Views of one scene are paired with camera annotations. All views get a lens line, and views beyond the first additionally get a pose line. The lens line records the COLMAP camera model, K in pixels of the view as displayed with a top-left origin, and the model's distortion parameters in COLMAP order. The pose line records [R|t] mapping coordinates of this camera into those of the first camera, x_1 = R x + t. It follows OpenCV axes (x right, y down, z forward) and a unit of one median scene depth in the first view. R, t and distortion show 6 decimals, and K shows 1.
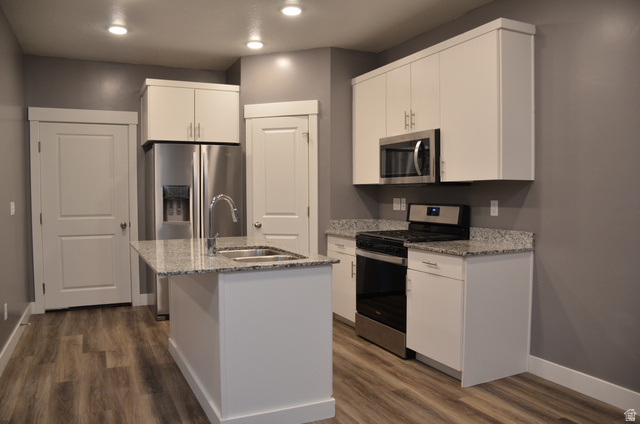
lens RADIAL K [[515.2, 0, 320.2], [0, 515.2, 210.9], [0, 0, 1]] dist [-0.067638, 0.004677]
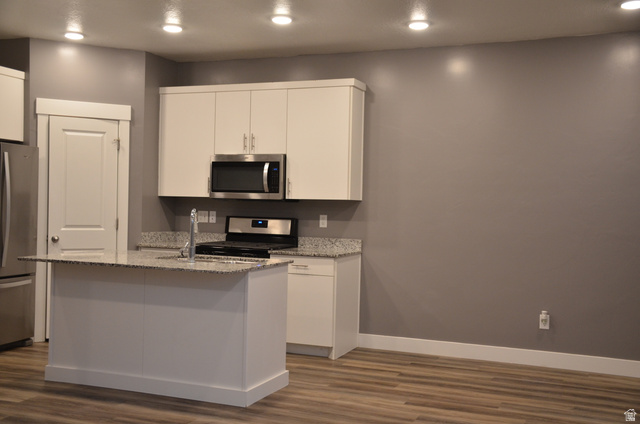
lens RADIAL K [[717.5, 0, 319.5], [0, 717.5, 213.8], [0, 0, 1]] dist [0.130473, 0.000000]
pose [[0.740934, 0.012221, 0.671467, -0.764600], [-0.002602, 0.999879, -0.015326, 0.003014], [-0.671573, 0.009608, 0.740876, -0.265097]]
